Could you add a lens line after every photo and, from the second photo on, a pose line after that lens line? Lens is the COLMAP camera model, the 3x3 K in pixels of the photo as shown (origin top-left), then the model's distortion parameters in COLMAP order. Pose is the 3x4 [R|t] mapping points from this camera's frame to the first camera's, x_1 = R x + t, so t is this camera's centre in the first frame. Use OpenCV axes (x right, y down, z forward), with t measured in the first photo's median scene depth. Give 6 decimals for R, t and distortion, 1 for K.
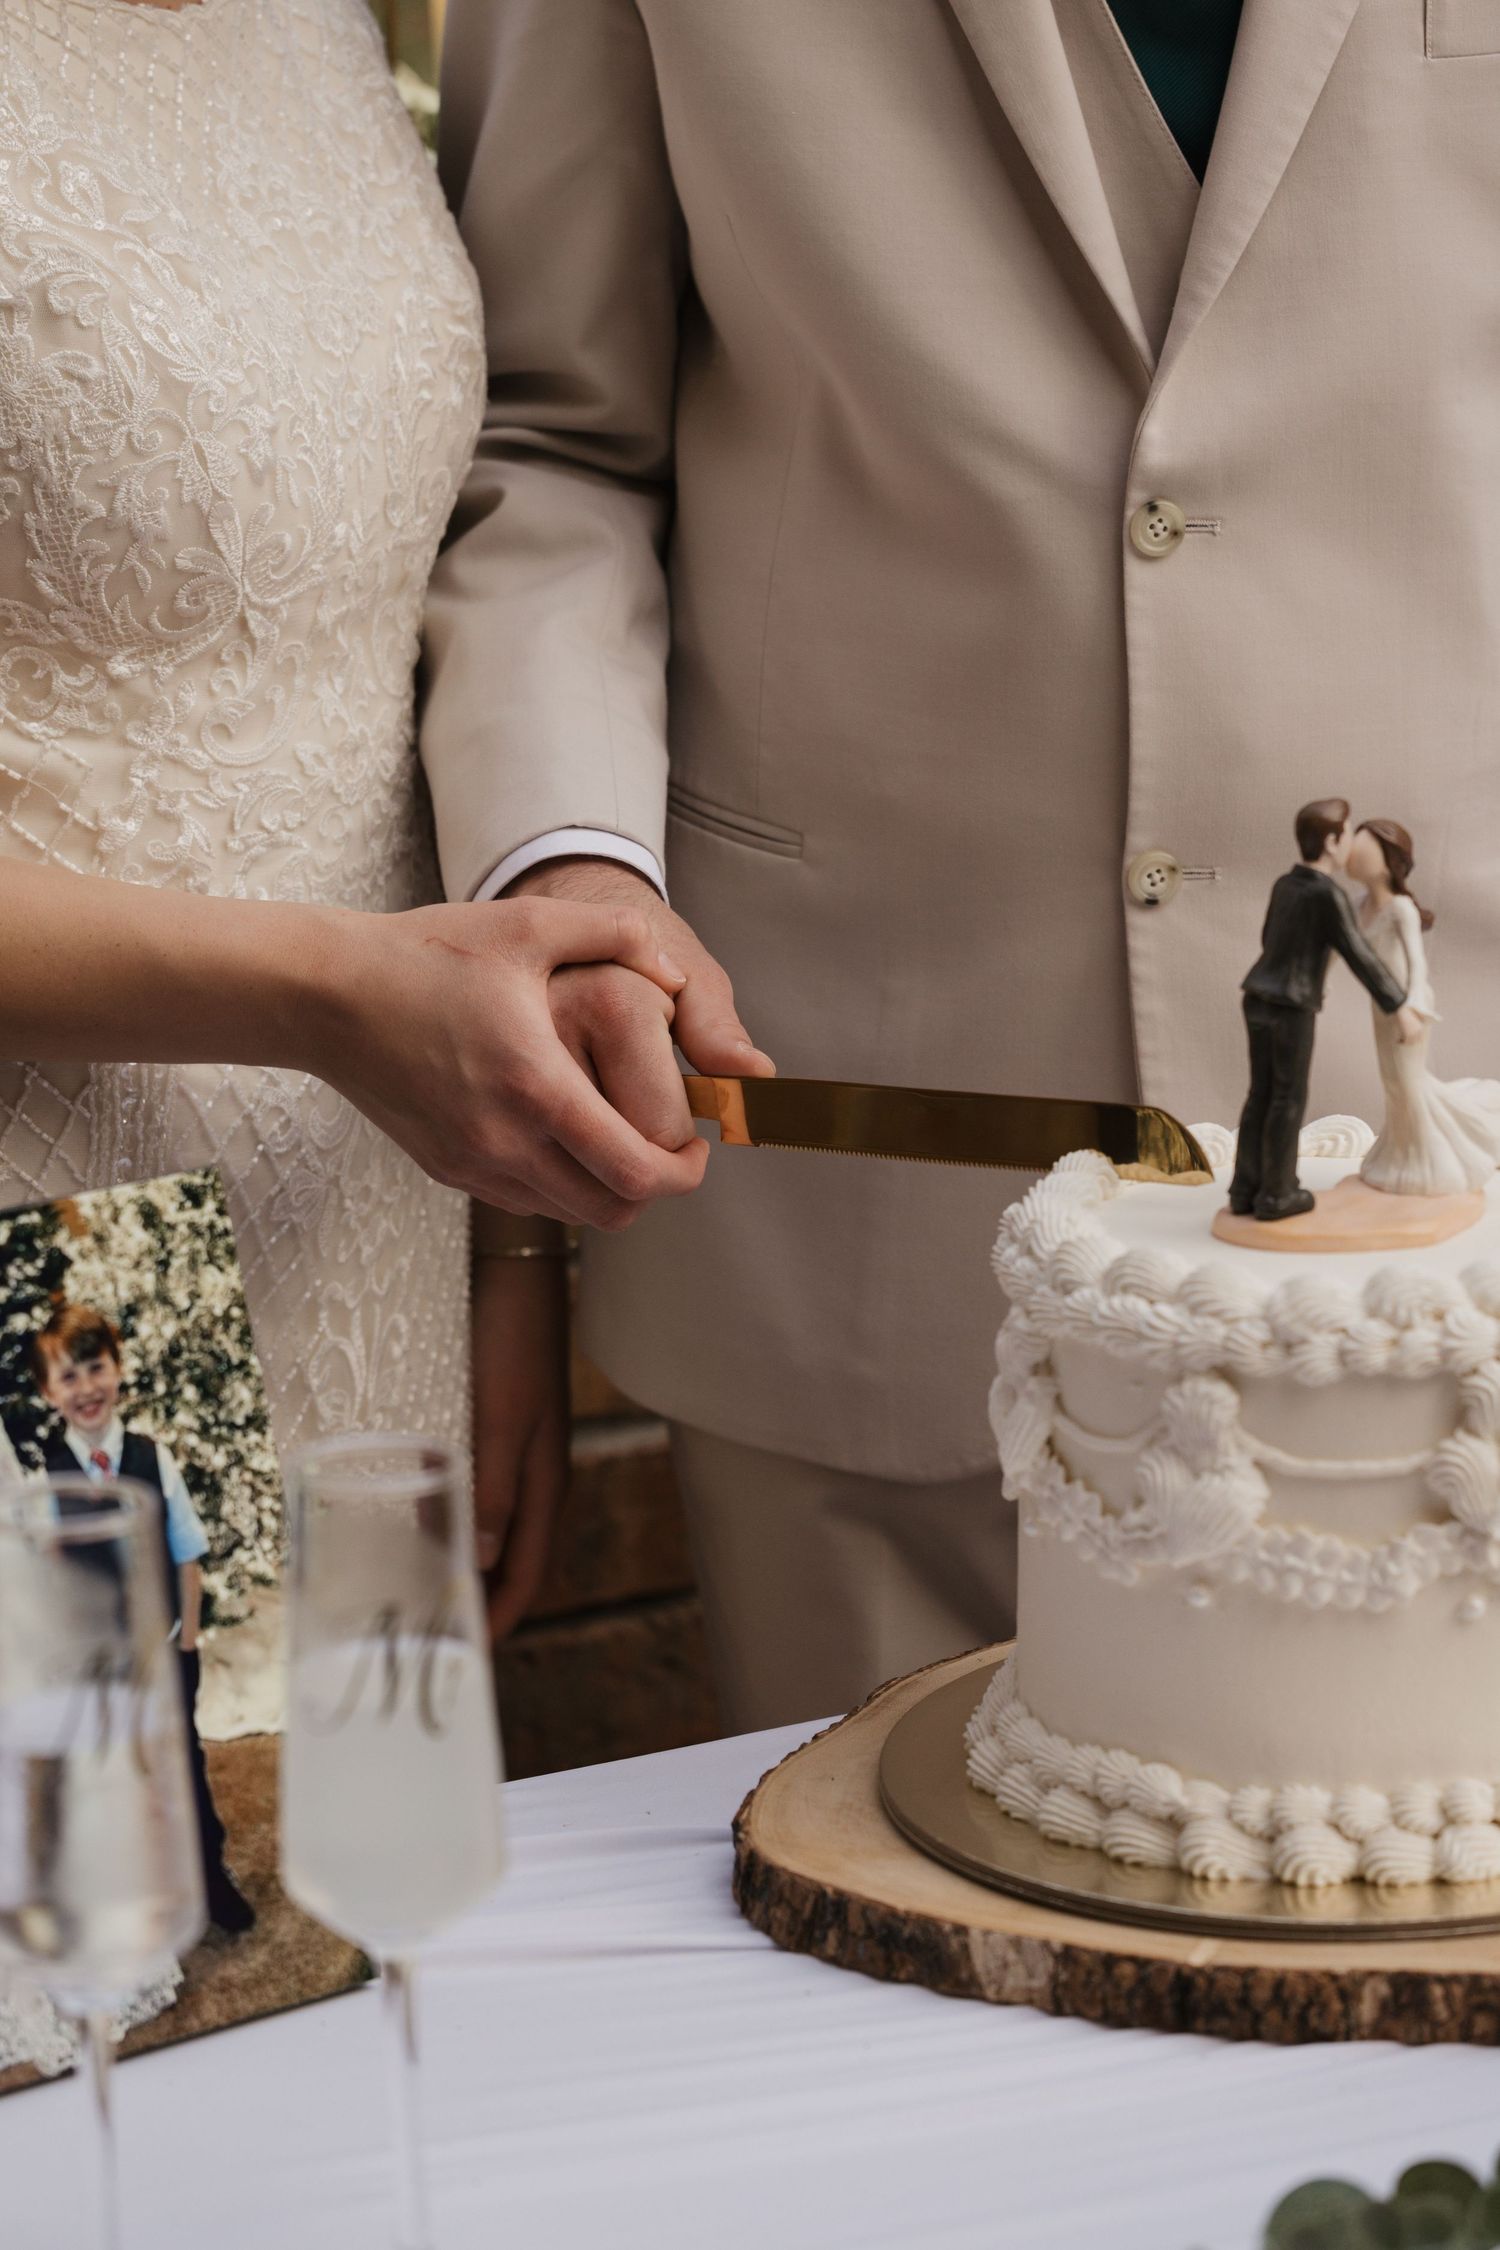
lens RADIAL K [[6587.6, 0, 750.0], [0, 6587.6, 1125.0], [0, 0, 1]] dist [-0.263726, 1.675641]
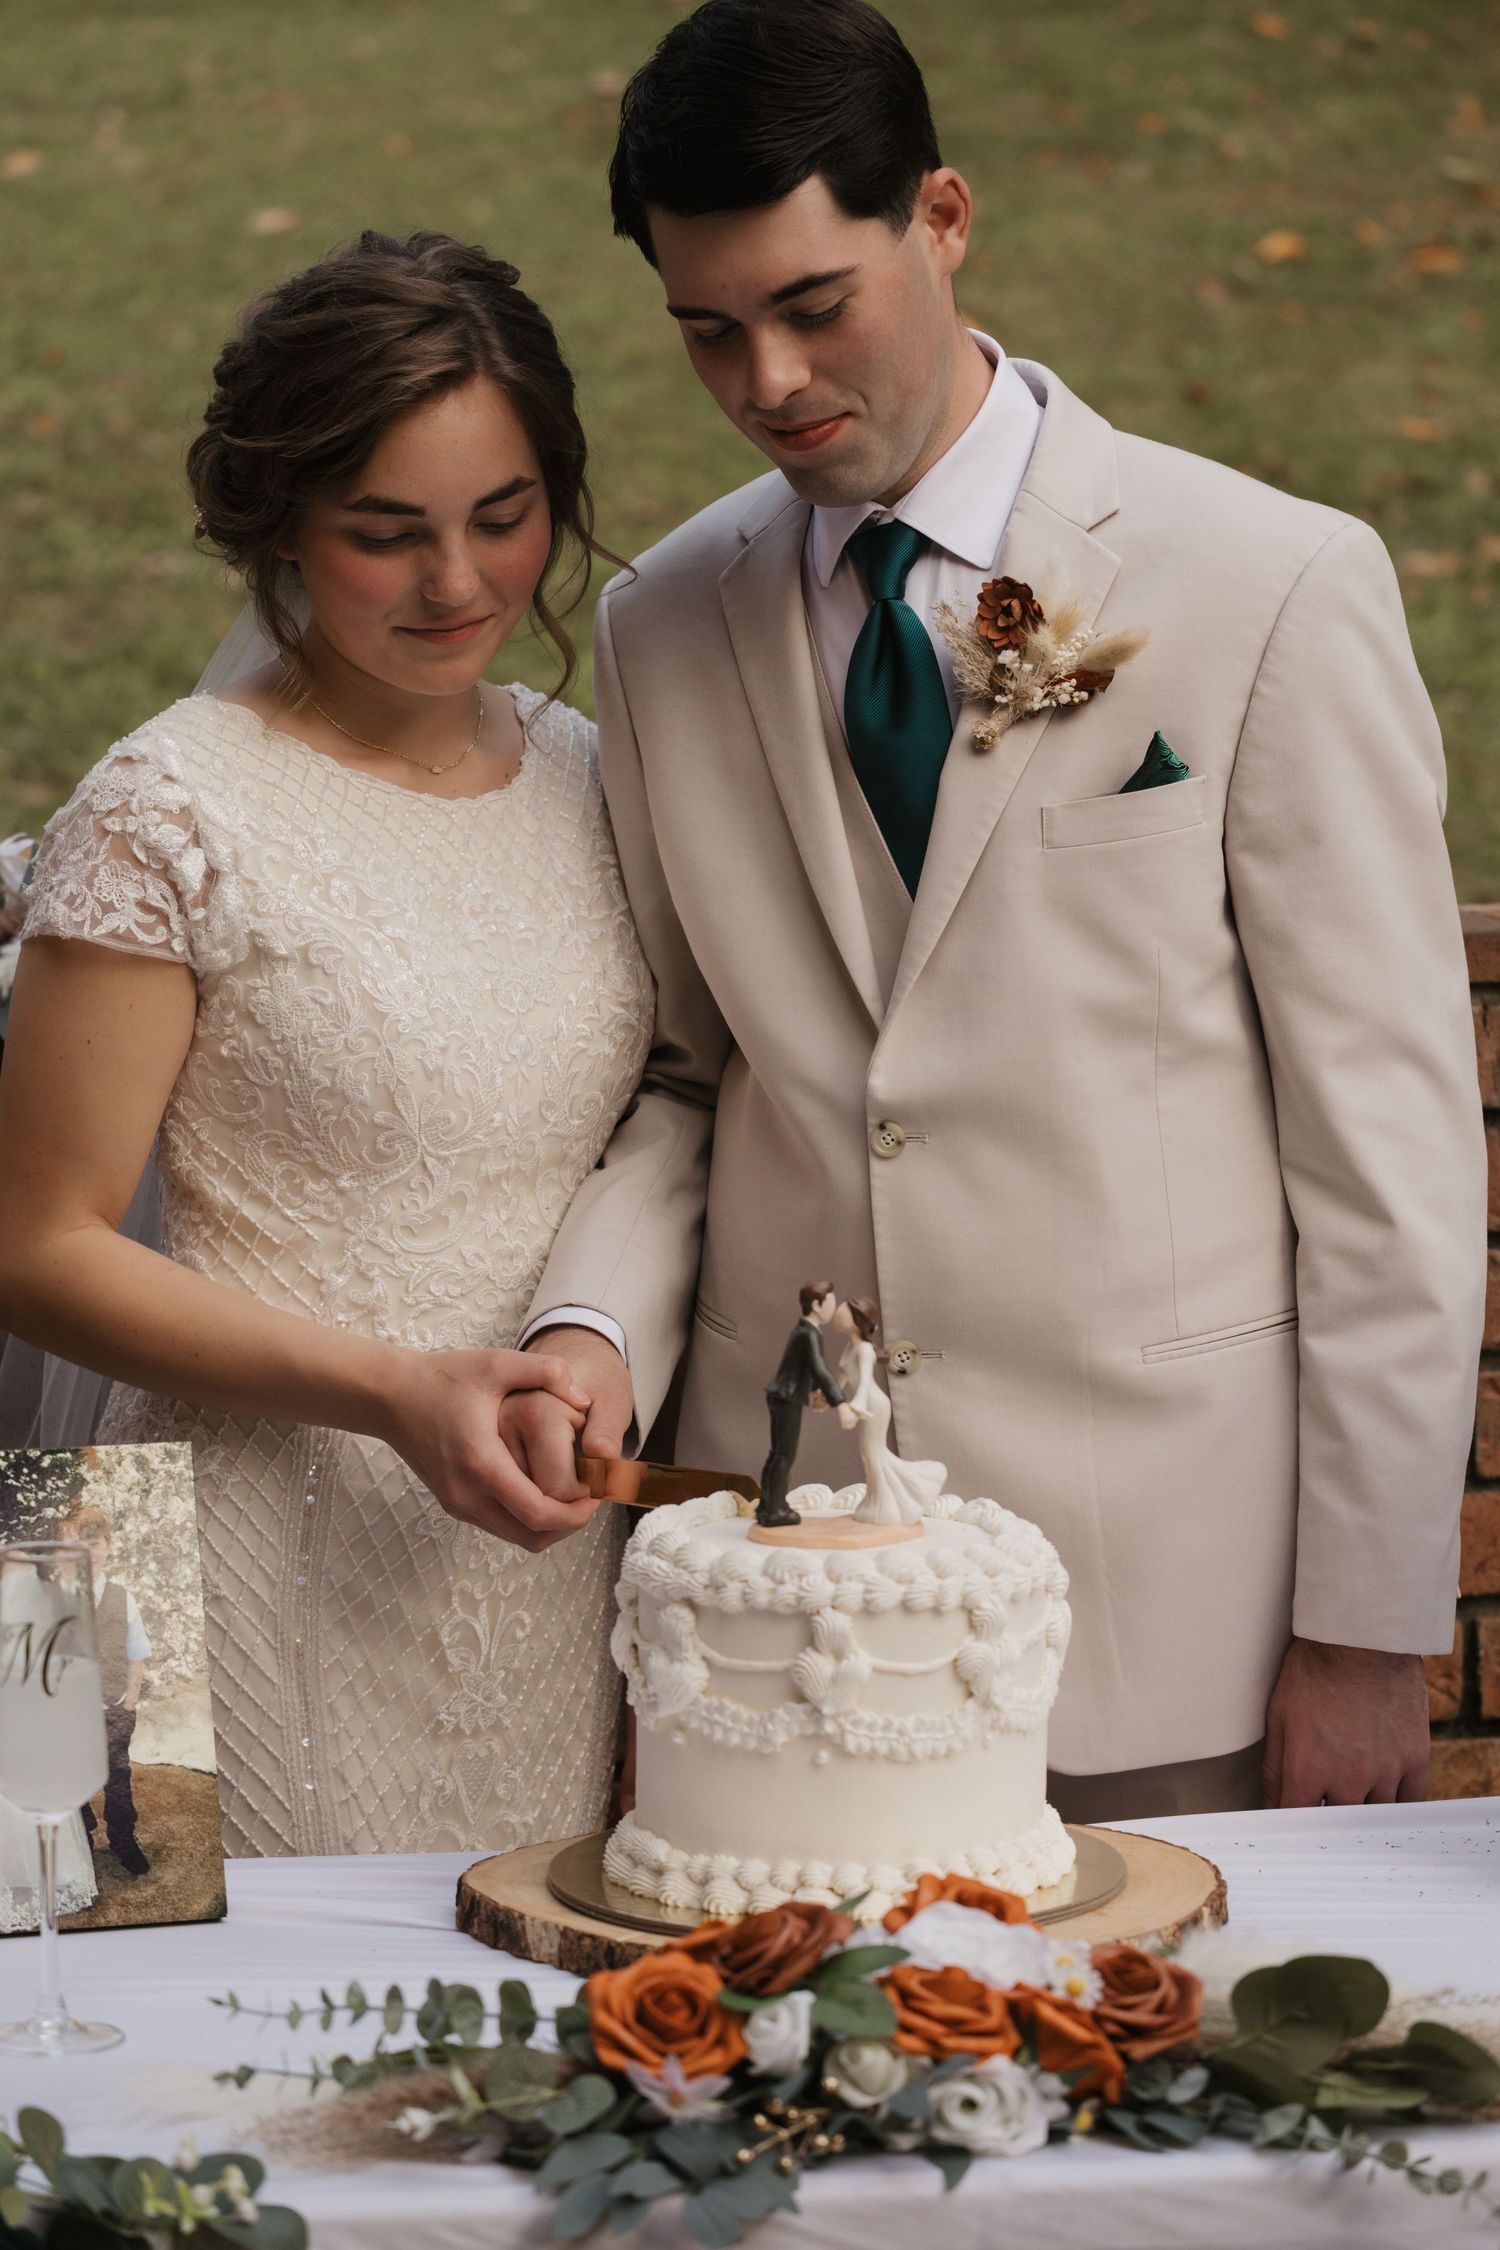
lens RADIAL K [[6743.0, 0, 750.0], [0, 6743.0, 1125.0], [0, 0, 1]] dist [-0.296156, 0.201475]
pose [[0.937825, 0.063450, -0.341259, 0.668979], [-0.104354, 0.989207, -0.102856, 0.092215], [0.331050, 0.132072, 0.934325, -0.636257]]
